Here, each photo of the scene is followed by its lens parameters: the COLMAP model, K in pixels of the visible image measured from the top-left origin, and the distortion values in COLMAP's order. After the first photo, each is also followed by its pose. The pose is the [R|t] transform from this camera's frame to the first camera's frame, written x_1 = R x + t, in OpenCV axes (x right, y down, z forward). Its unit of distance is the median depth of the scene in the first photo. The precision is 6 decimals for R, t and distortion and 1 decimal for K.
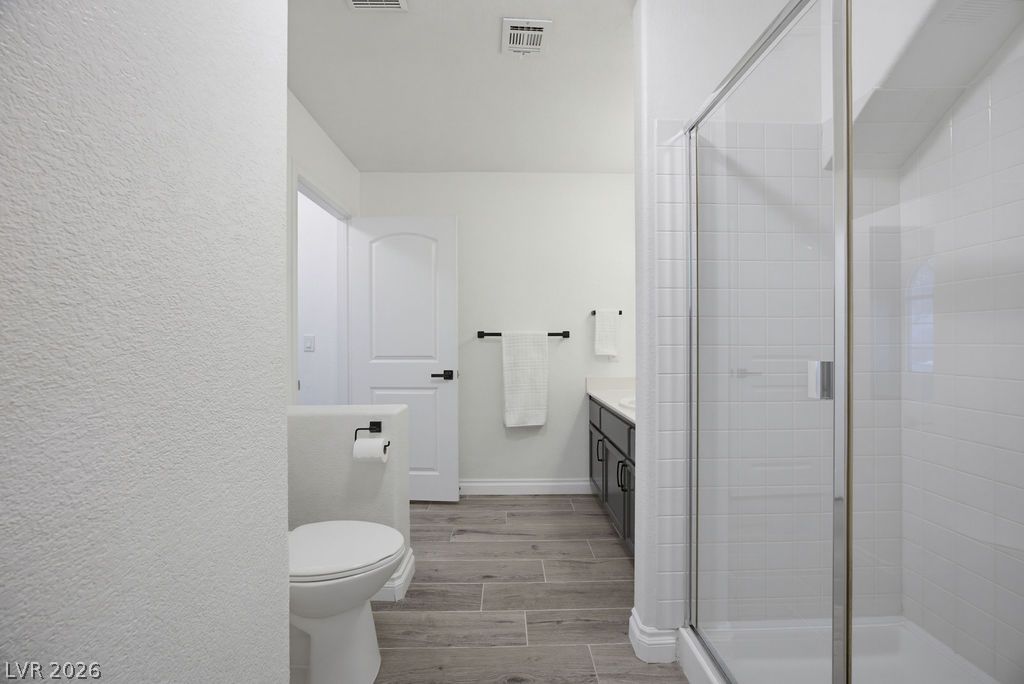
lens RADIAL K [[397.4, 0, 512.9], [0, 397.4, 342.1], [0, 0, 1]] dist [-0.023826, 0.007812]
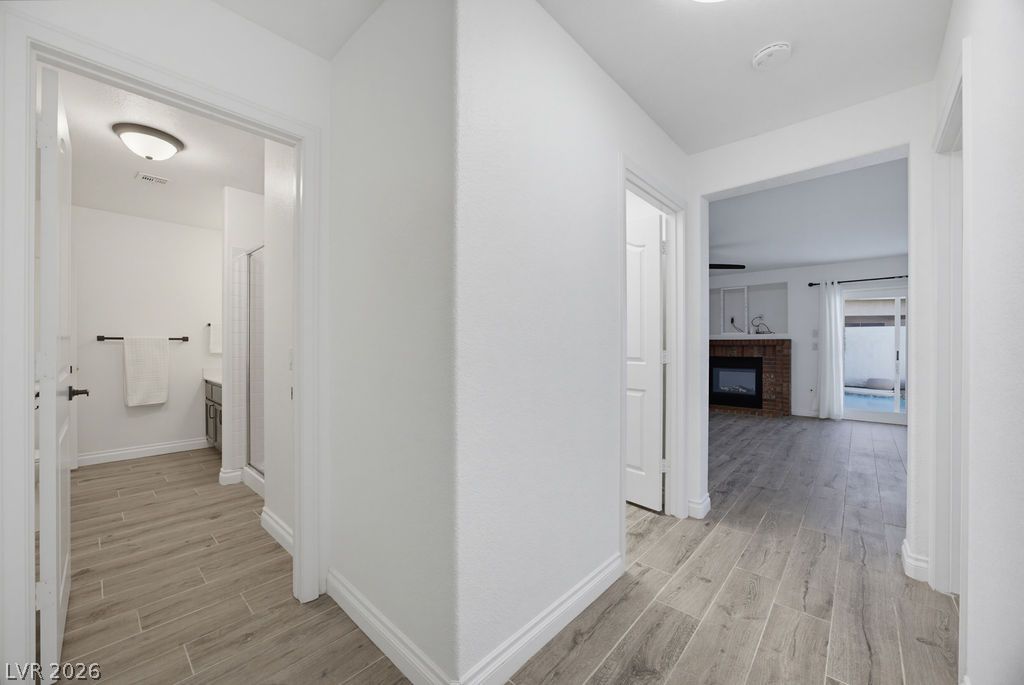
lens RADIAL K [[397.4, 0, 520.4], [0, 397.4, 344.4], [0, 0, 1]] dist [-0.023826, 0.007812]
pose [[0.683909, 0.002662, 0.729562, -0.078683], [0.001023, 0.999989, -0.004608, 0.008827], [-0.729566, 0.003898, 0.683899, -0.924622]]
